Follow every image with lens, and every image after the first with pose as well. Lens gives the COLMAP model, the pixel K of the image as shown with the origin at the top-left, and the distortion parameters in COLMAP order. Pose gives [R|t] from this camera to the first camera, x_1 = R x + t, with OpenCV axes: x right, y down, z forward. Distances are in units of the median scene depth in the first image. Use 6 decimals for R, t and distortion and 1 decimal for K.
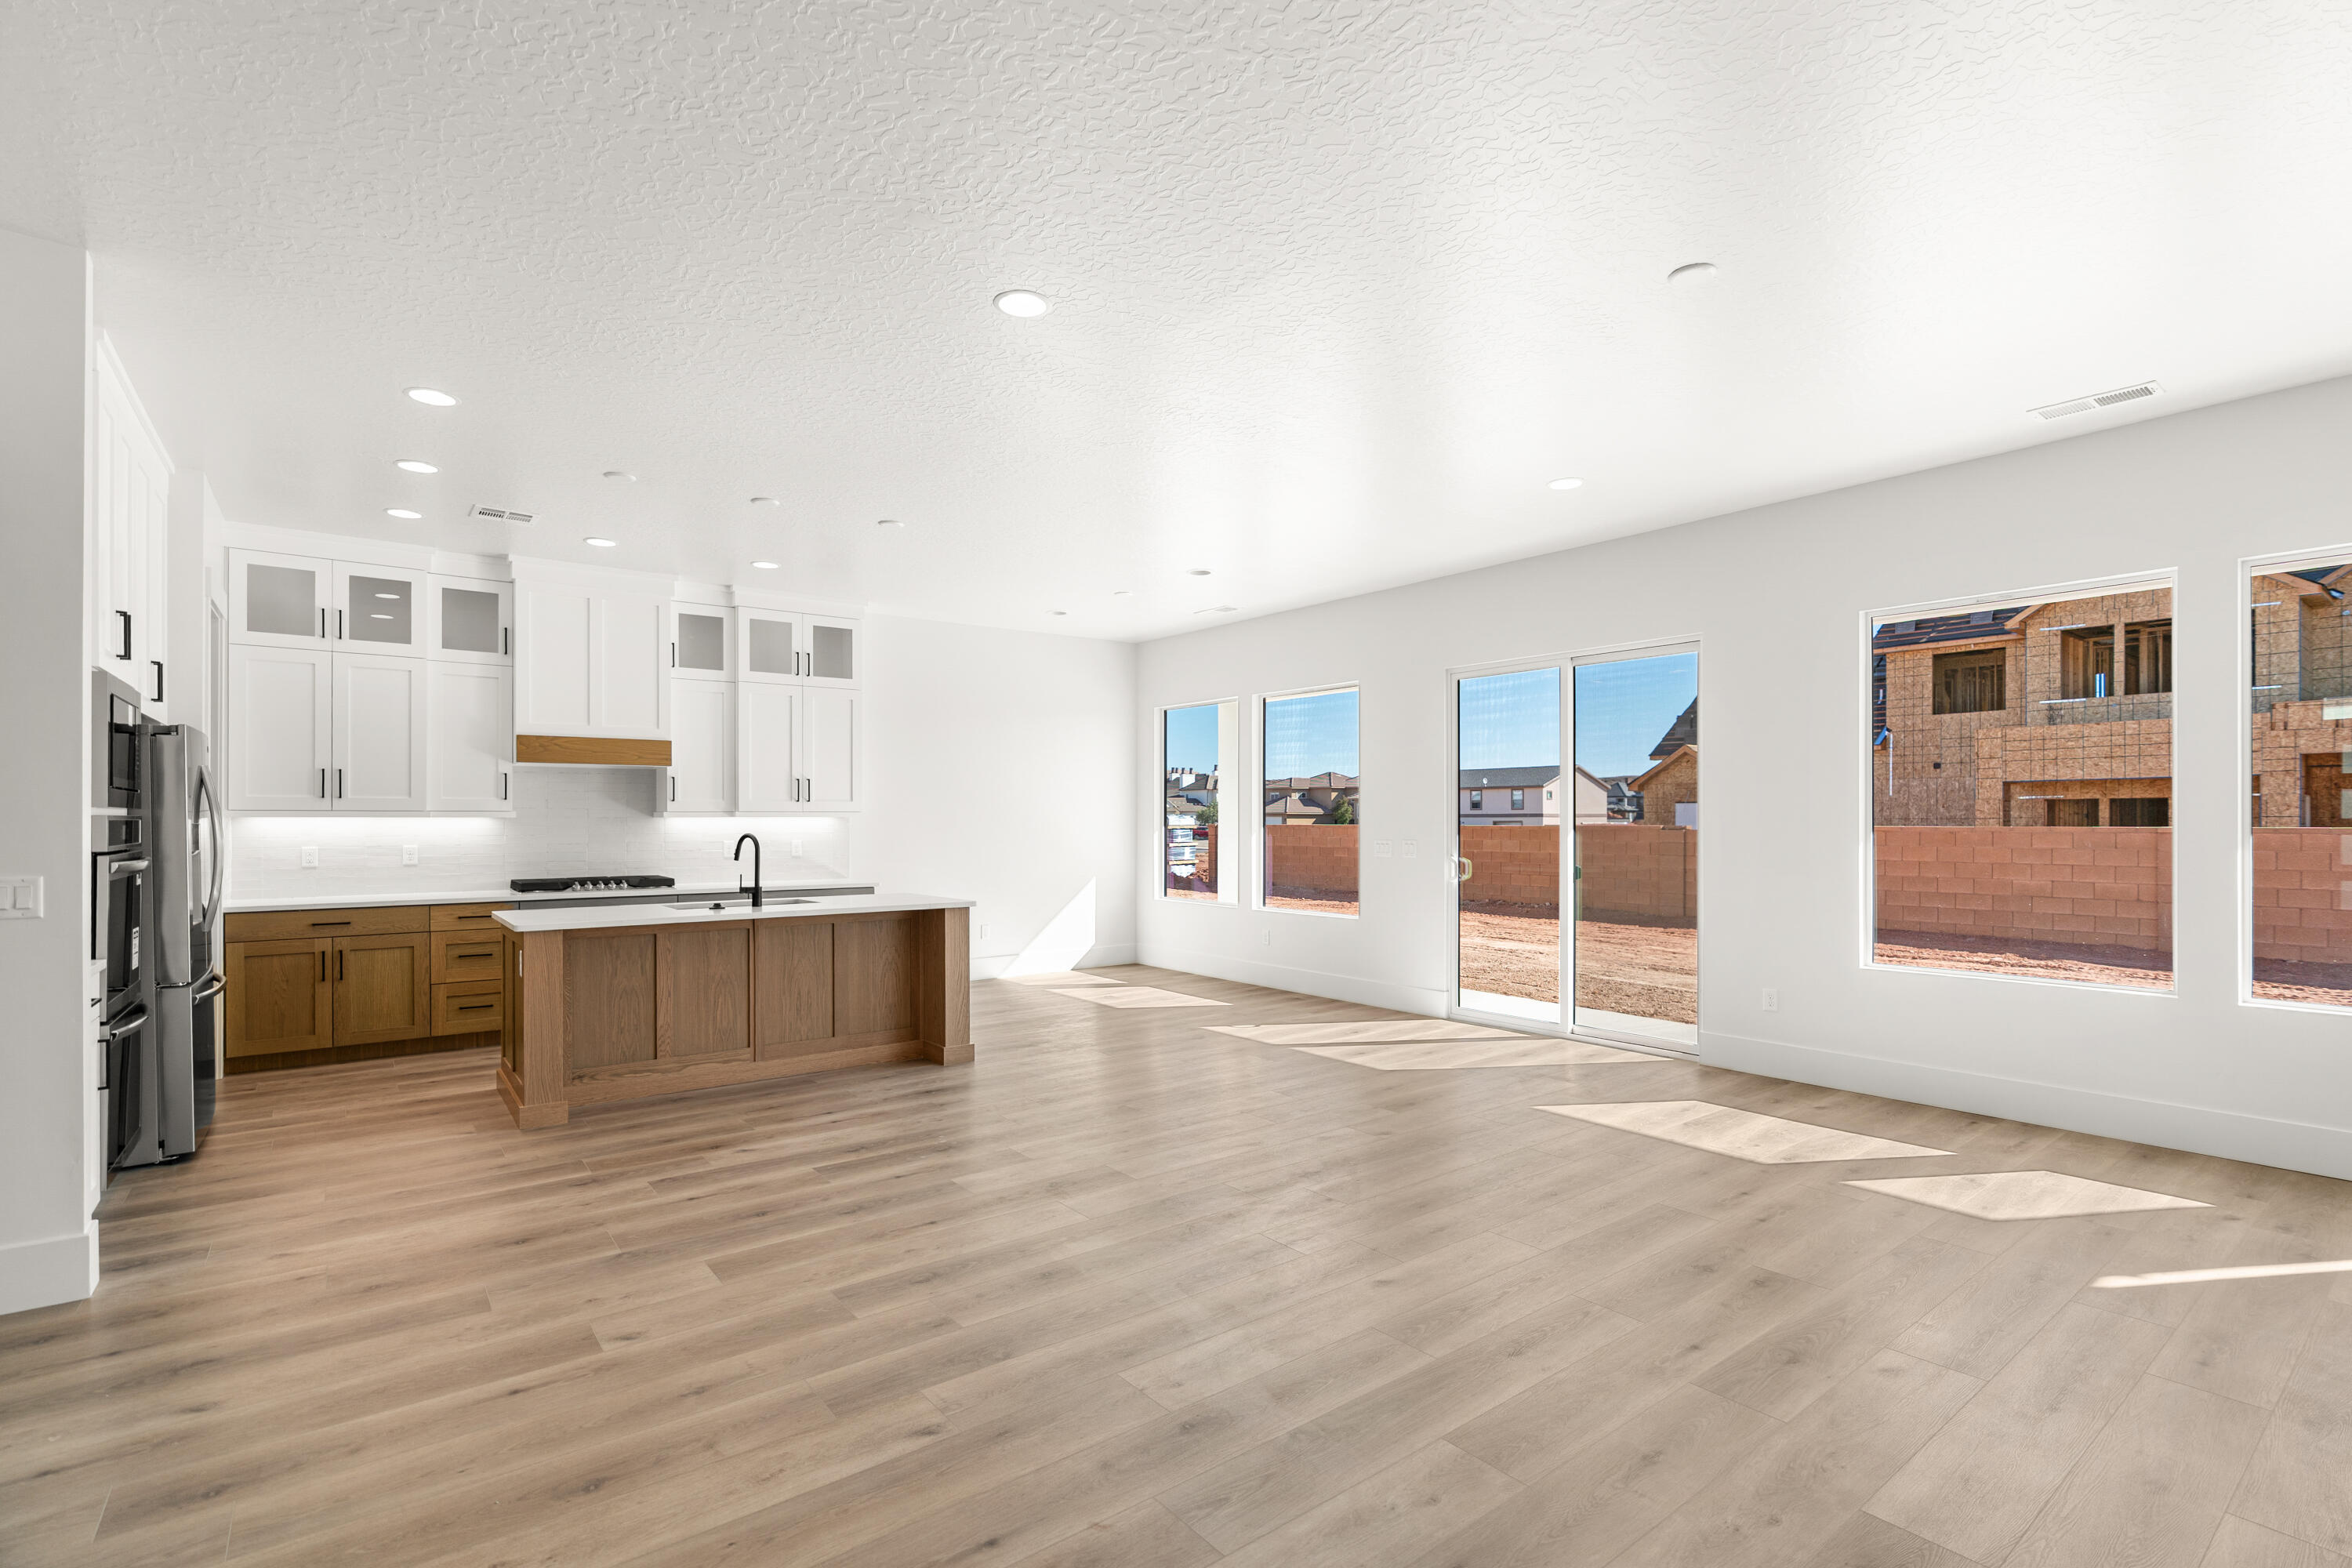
lens RADIAL K [[1068.6, 0, 1180.1], [0, 1068.6, 805.7], [0, 0, 1]] dist [-0.005974, 0.000853]
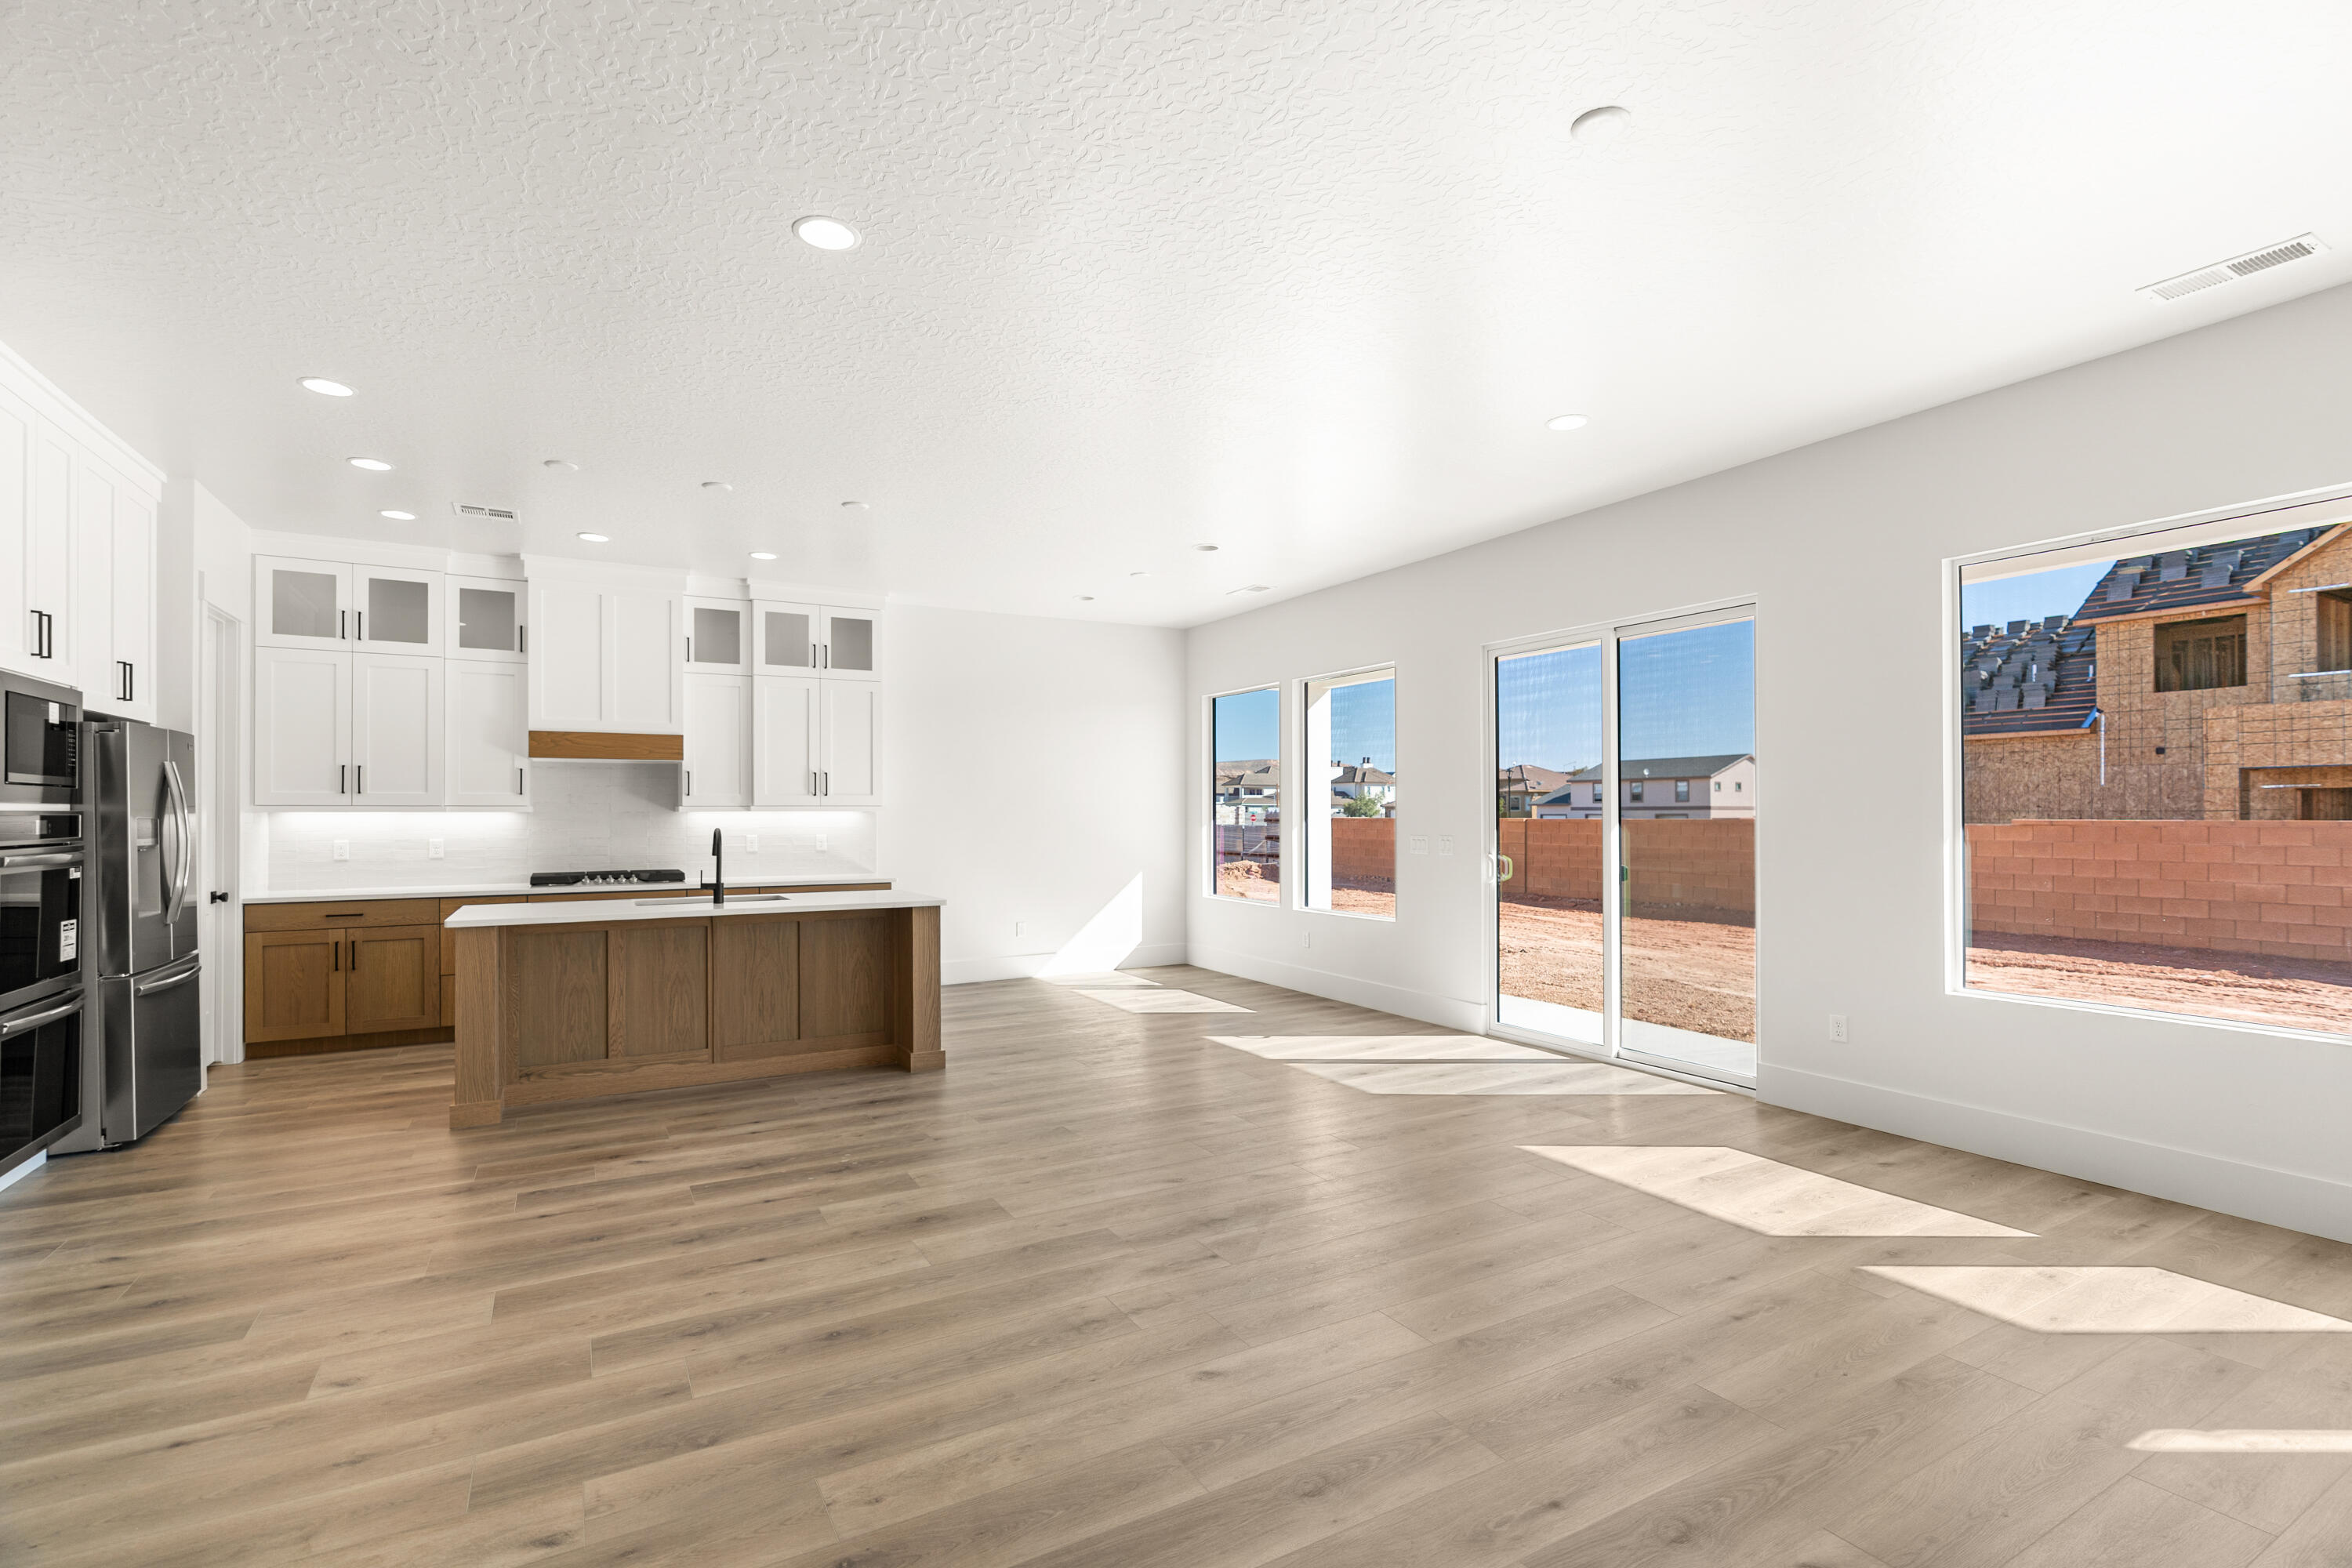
lens RADIAL K [[1068.6, 0, 1171.5], [0, 1068.6, 793.9], [0, 0, 1]] dist [-0.005974, 0.000853]
pose [[0.989972, -0.003637, -0.141217, 0.144439], [0.002947, 0.999983, -0.005100, 0.000899], [0.141233, 0.004633, 0.989965, 0.091397]]
